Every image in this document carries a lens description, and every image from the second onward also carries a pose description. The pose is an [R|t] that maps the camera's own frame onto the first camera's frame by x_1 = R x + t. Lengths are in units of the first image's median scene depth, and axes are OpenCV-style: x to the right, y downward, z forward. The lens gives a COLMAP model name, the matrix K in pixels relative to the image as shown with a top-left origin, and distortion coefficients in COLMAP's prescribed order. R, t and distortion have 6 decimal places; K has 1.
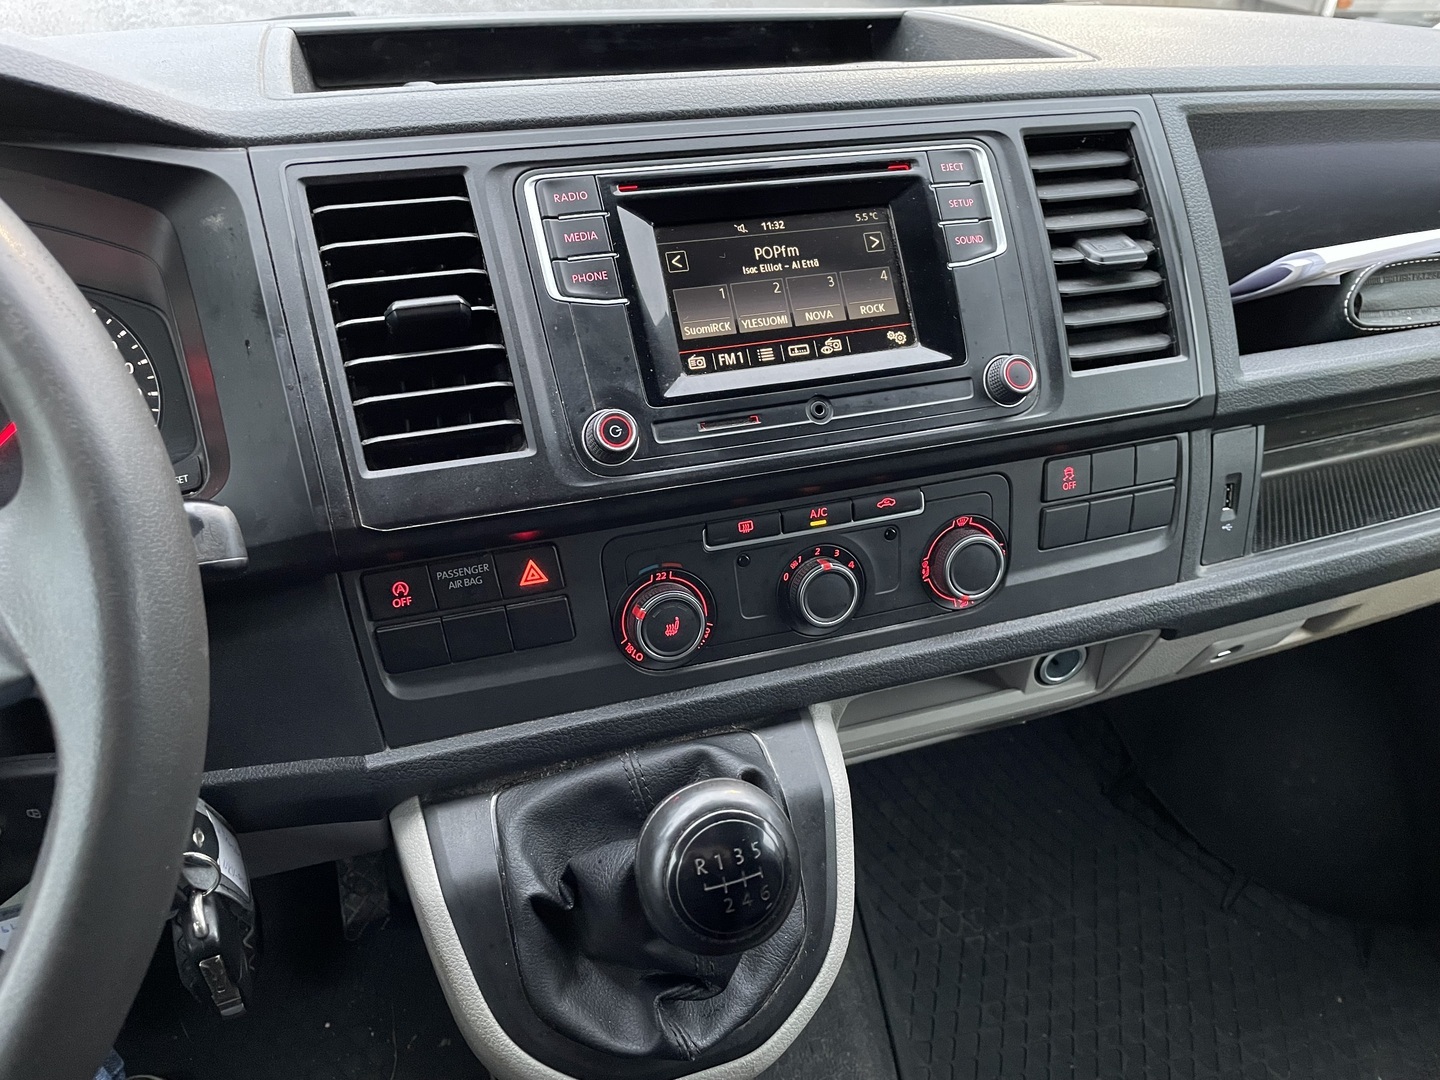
lens RADIAL K [[1094.1, 0, 720.0], [0, 1094.1, 540.0], [0, 0, 1]] dist [0.068124, -0.120734]
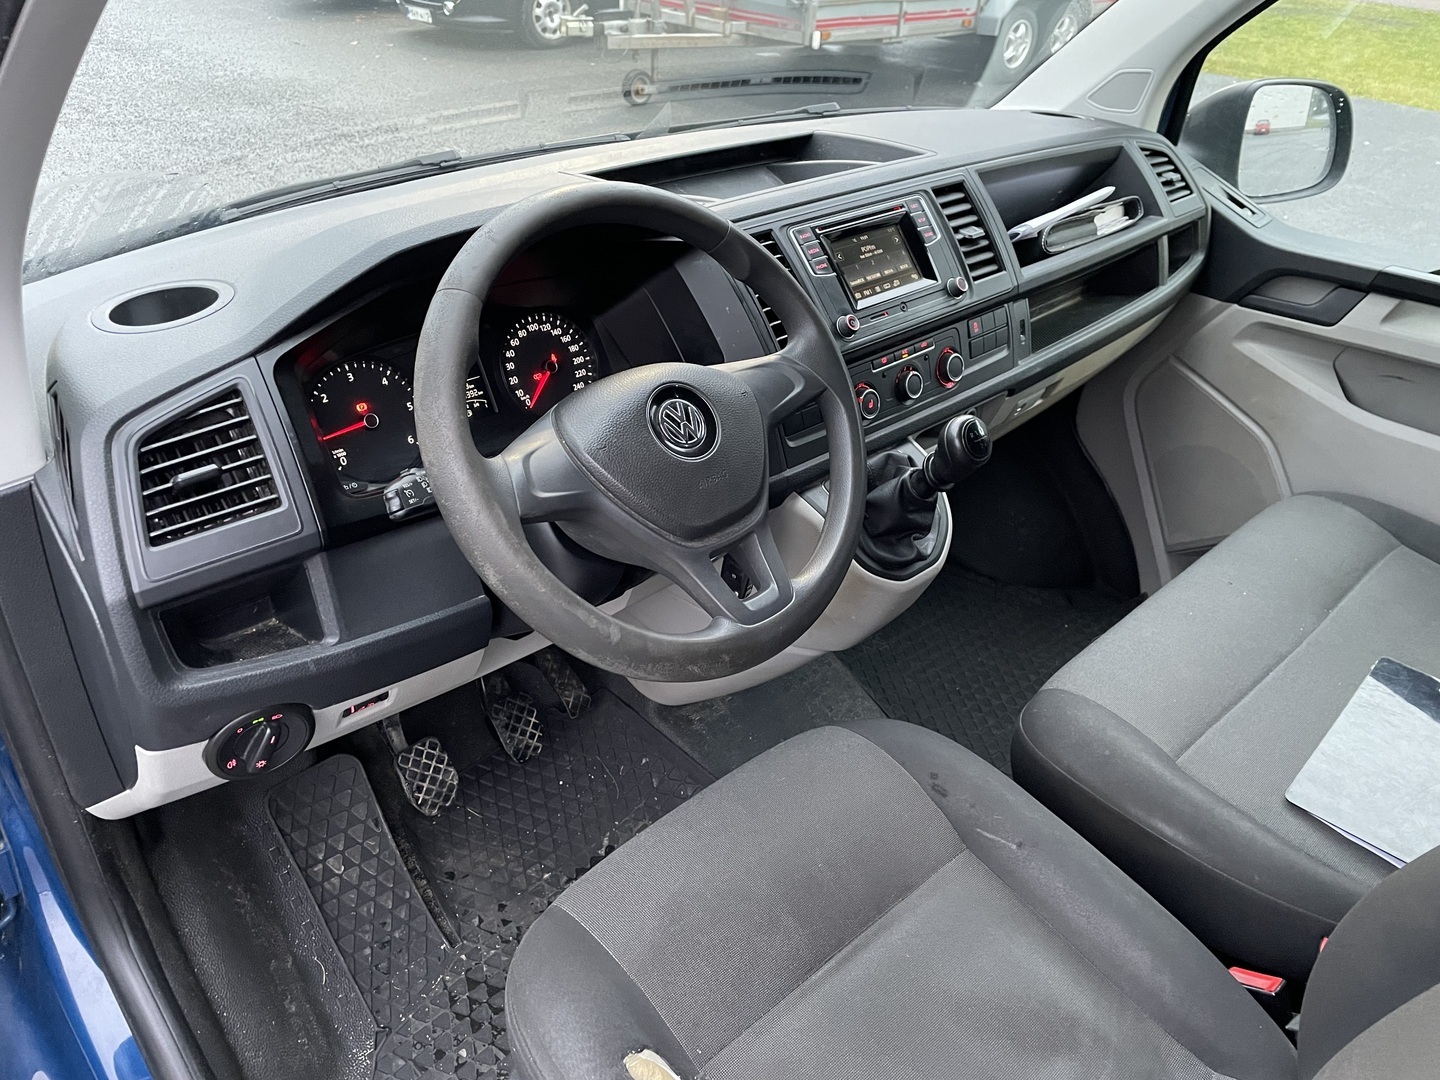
lens RADIAL K [[1094.1, 0, 720.0], [0, 1094.1, 540.0], [0, 0, 1]] dist [0.068124, -0.120734]
pose [[0.909336, -0.215967, 0.355623, -1.167419], [0.224530, 0.974309, 0.017561, 0.233487], [-0.350279, 0.063879, 0.934465, -1.041833]]
